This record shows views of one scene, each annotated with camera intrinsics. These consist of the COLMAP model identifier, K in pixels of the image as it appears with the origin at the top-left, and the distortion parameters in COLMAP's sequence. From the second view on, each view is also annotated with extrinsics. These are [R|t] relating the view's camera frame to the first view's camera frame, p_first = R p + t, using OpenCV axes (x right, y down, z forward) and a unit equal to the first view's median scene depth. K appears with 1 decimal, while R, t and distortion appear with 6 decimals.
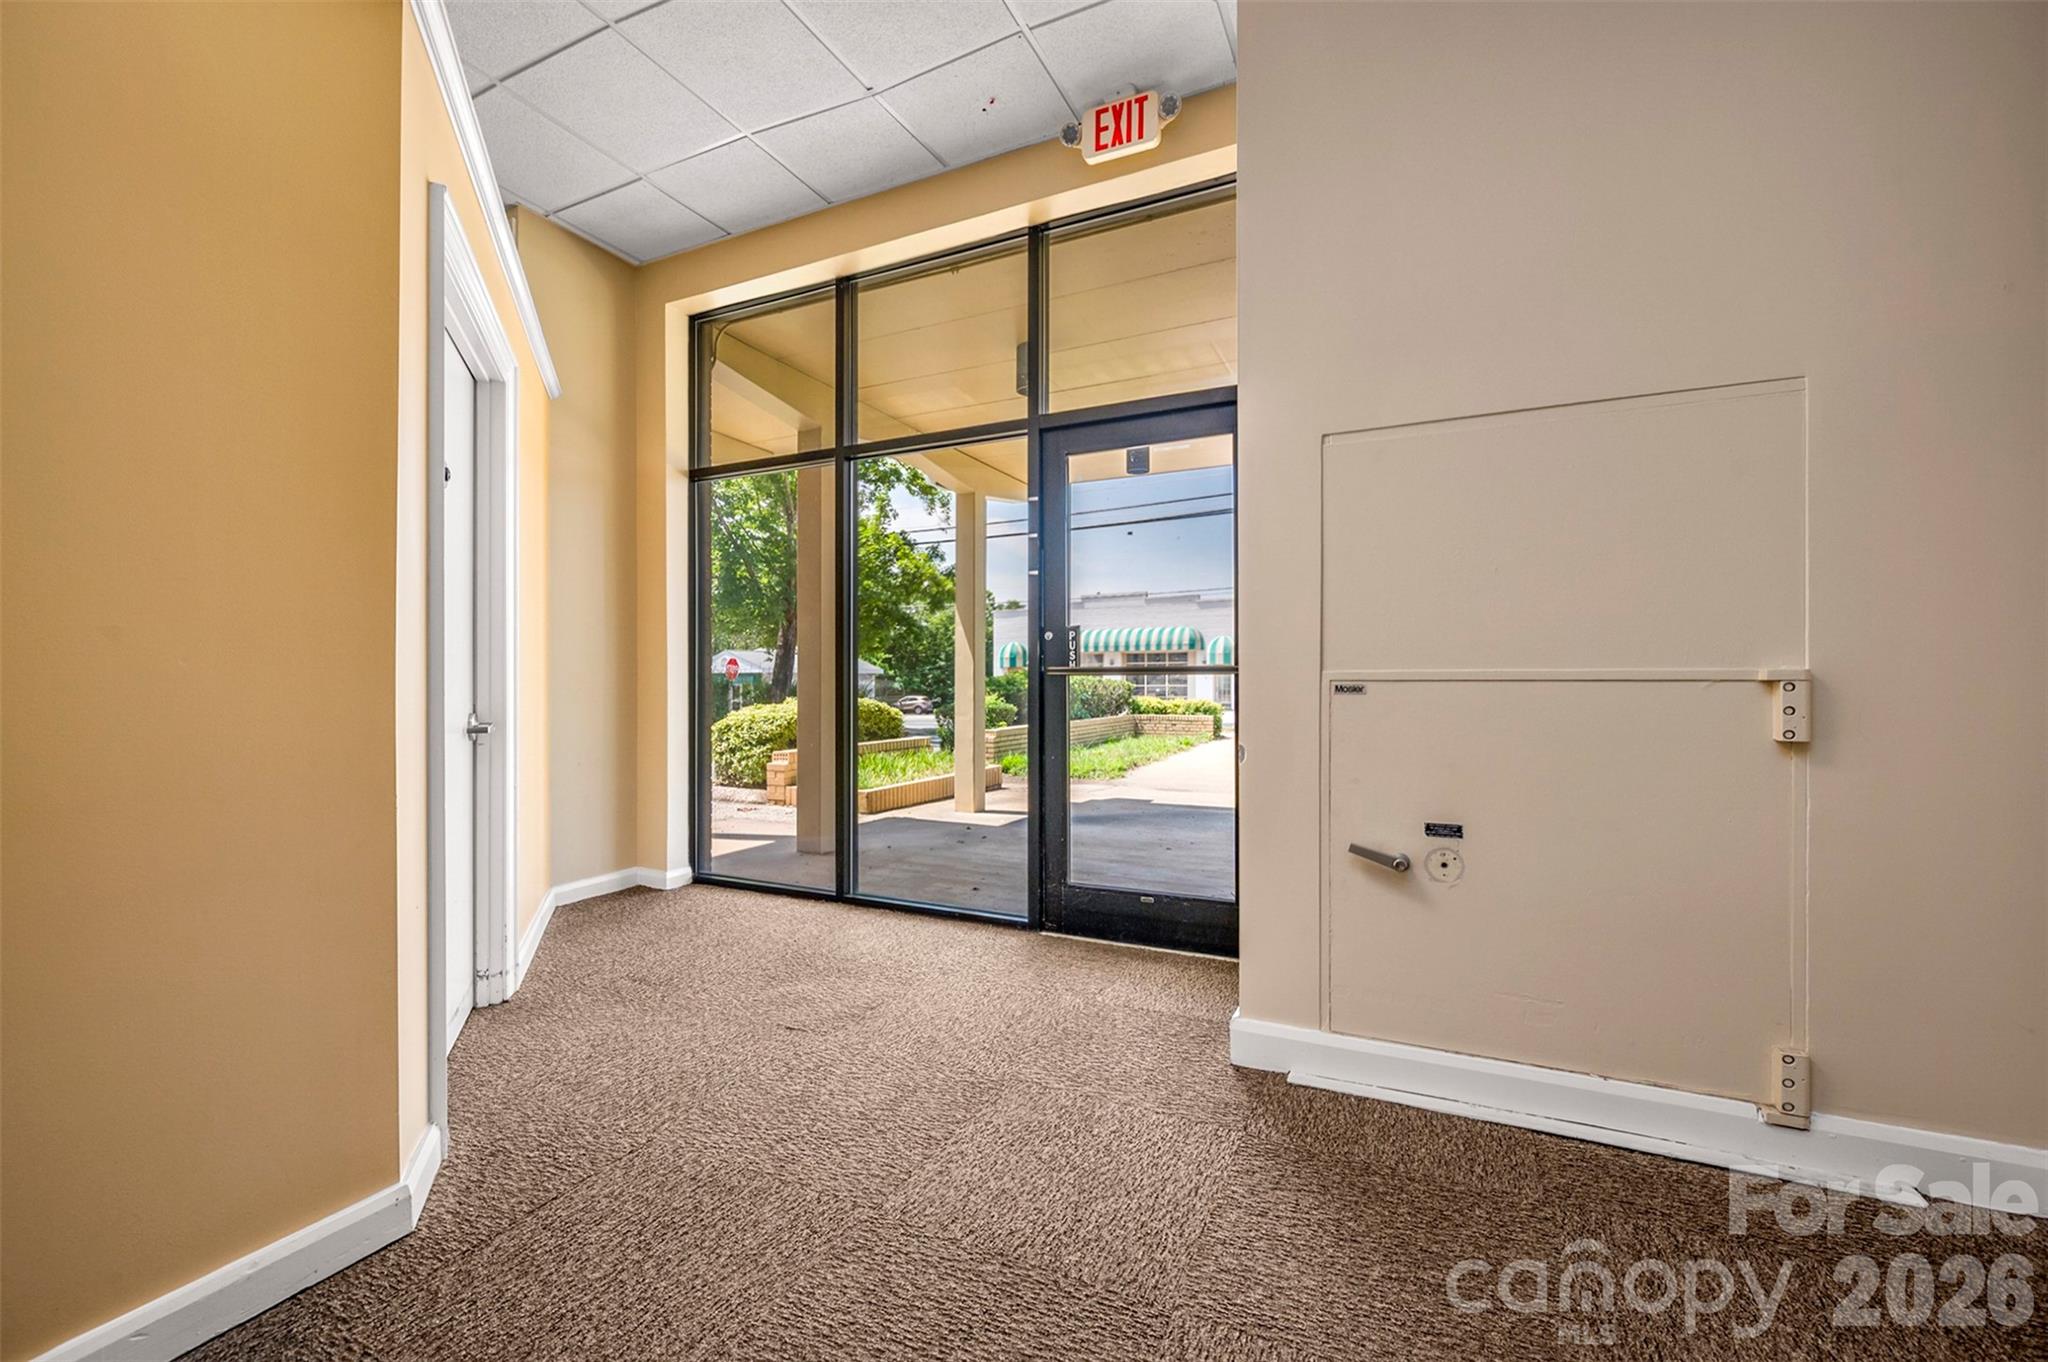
lens RADIAL K [[829.2, 0, 1023.3], [0, 829.2, 682.8], [0, 0, 1]] dist [0.001909, 0.000350]
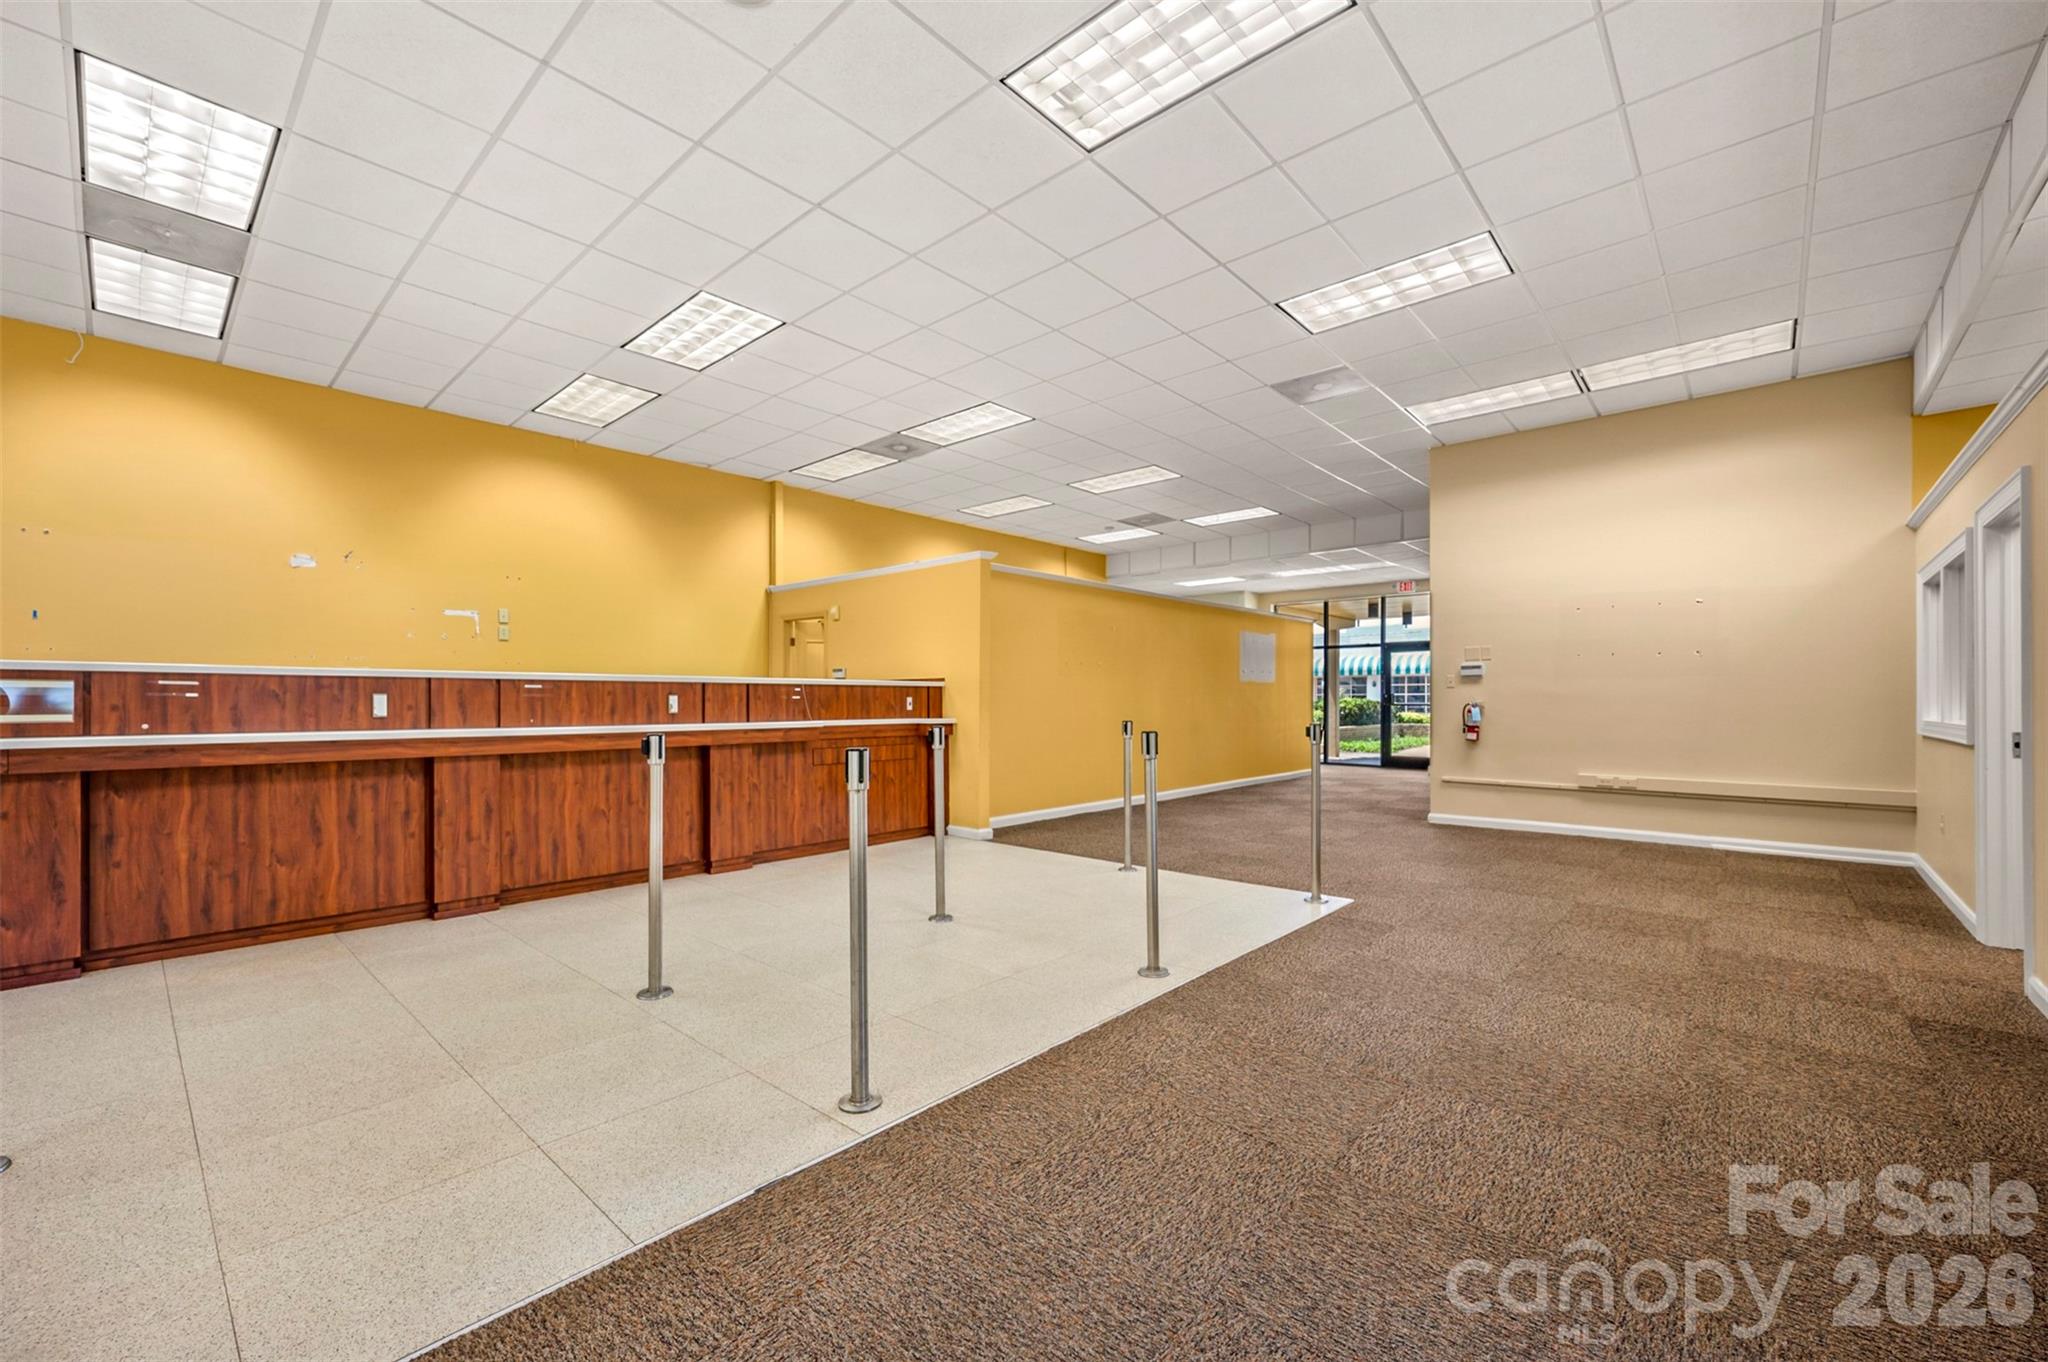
lens RADIAL K [[829.2, 0, 1031.9], [0, 829.2, 699.8], [0, 0, 1]] dist [0.001909, 0.000350]
pose [[0.962229, 0.002802, -0.272226, -0.040330], [-0.003386, 0.999993, -0.001677, 0.000503], [0.272220, 0.002536, 0.962232, -0.263002]]
